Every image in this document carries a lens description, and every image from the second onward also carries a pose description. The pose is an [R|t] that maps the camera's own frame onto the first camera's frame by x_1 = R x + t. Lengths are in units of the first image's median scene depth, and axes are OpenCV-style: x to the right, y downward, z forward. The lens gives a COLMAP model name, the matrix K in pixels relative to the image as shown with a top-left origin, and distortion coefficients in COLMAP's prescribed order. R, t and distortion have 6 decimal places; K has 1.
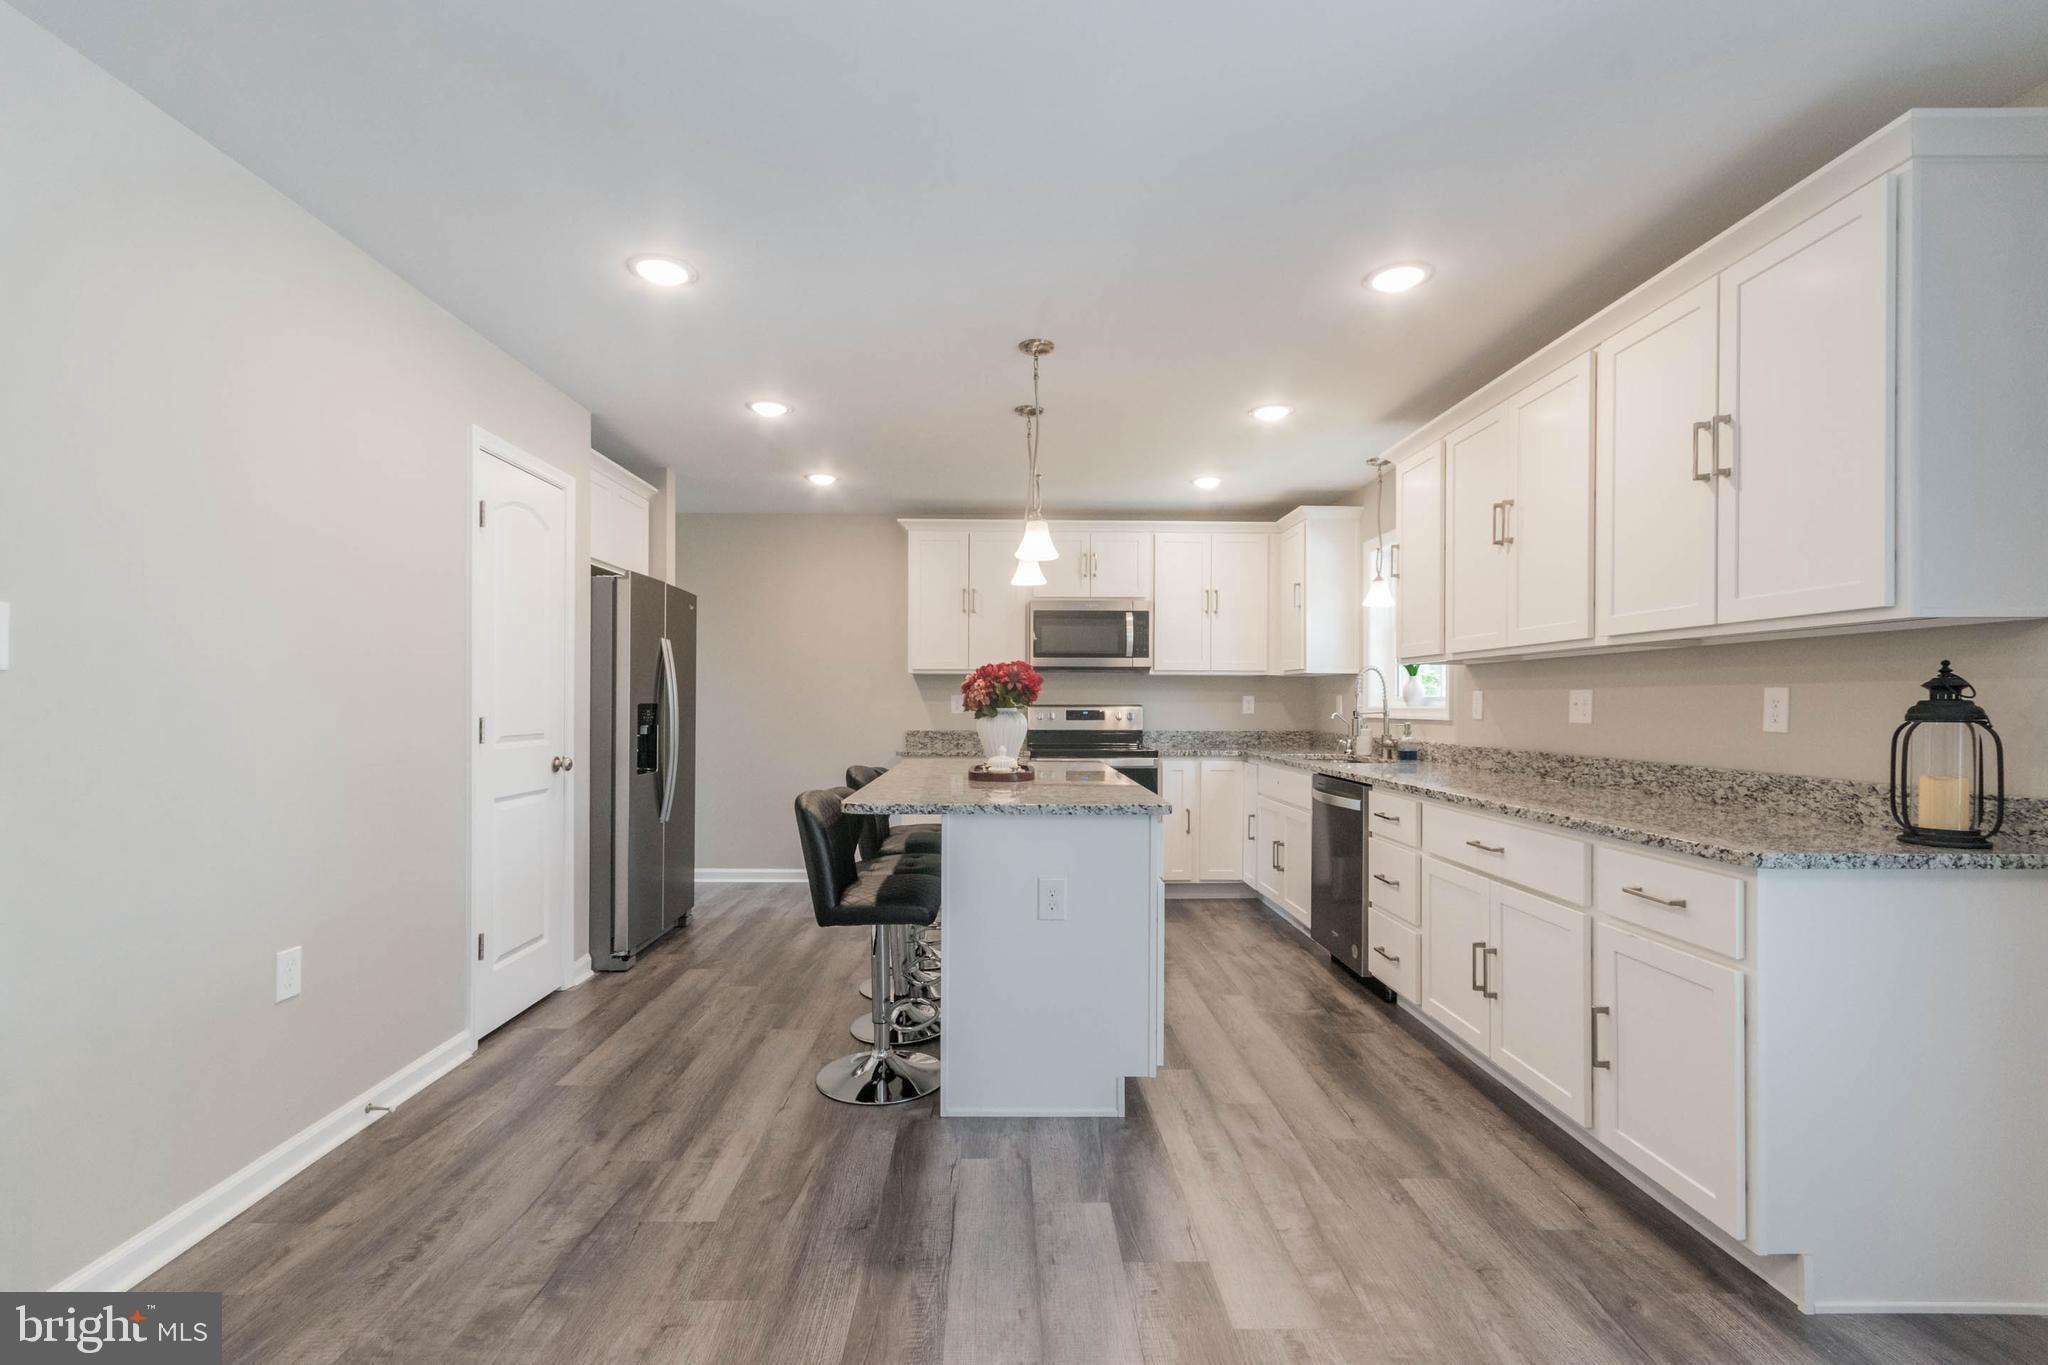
lens RADIAL K [[900.6, 0, 1002.8], [0, 900.6, 695.0], [0, 0, 1]] dist [0.004020, 0.000771]
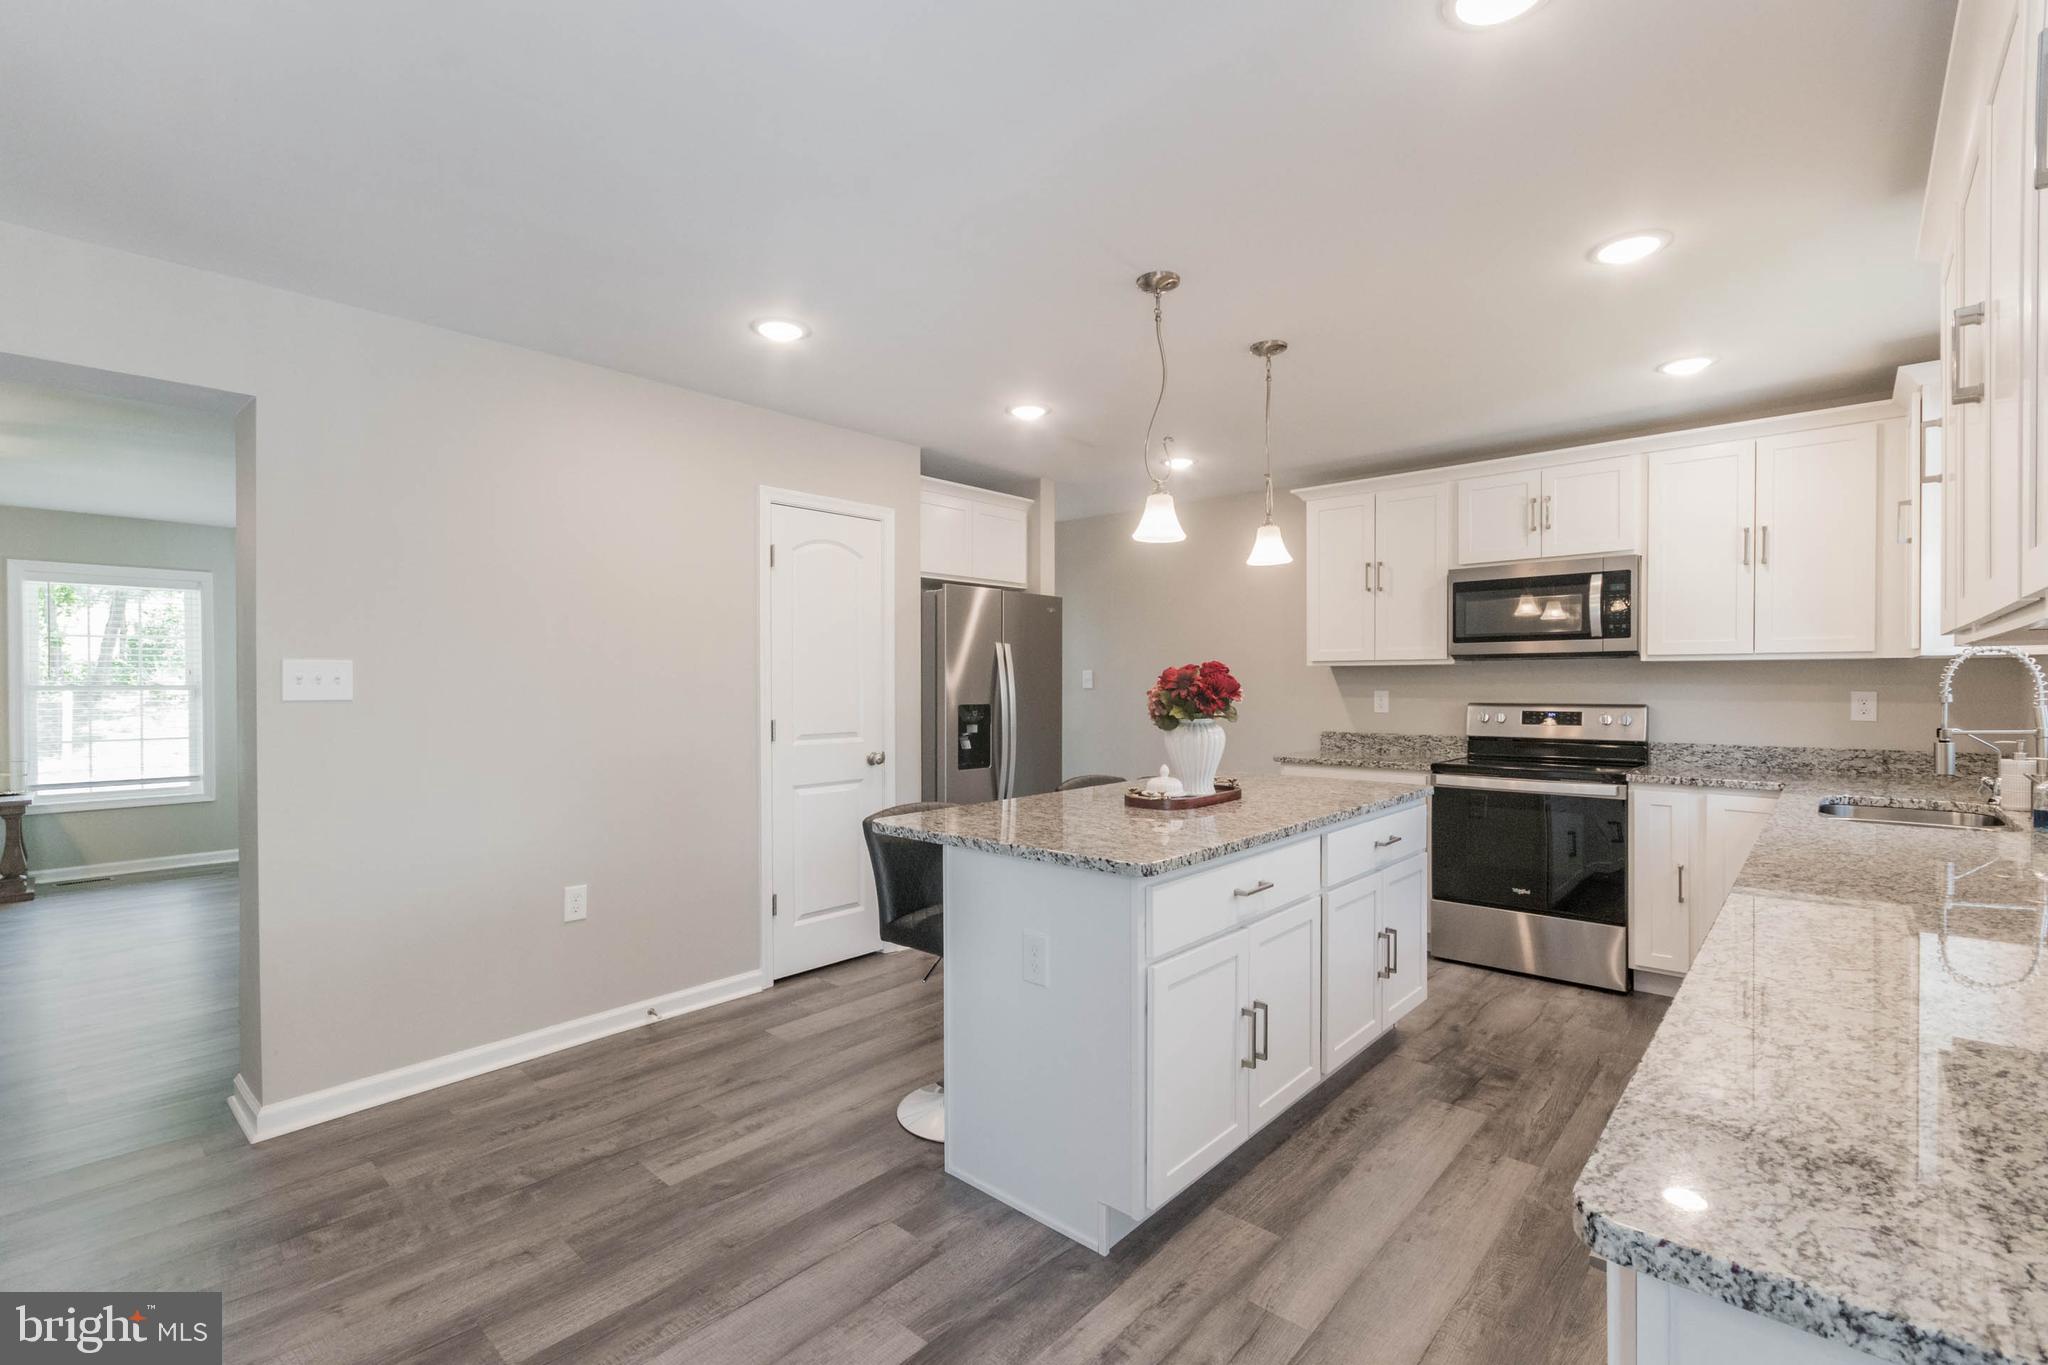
lens RADIAL K [[900.6, 0, 1020.1], [0, 900.6, 684.8], [0, 0, 1]] dist [0.004020, 0.000771]
pose [[0.736914, -0.004771, -0.675970, 0.506006], [0.012285, 0.999904, 0.006336, -0.027519], [0.675875, -0.012973, 0.736902, 0.314782]]
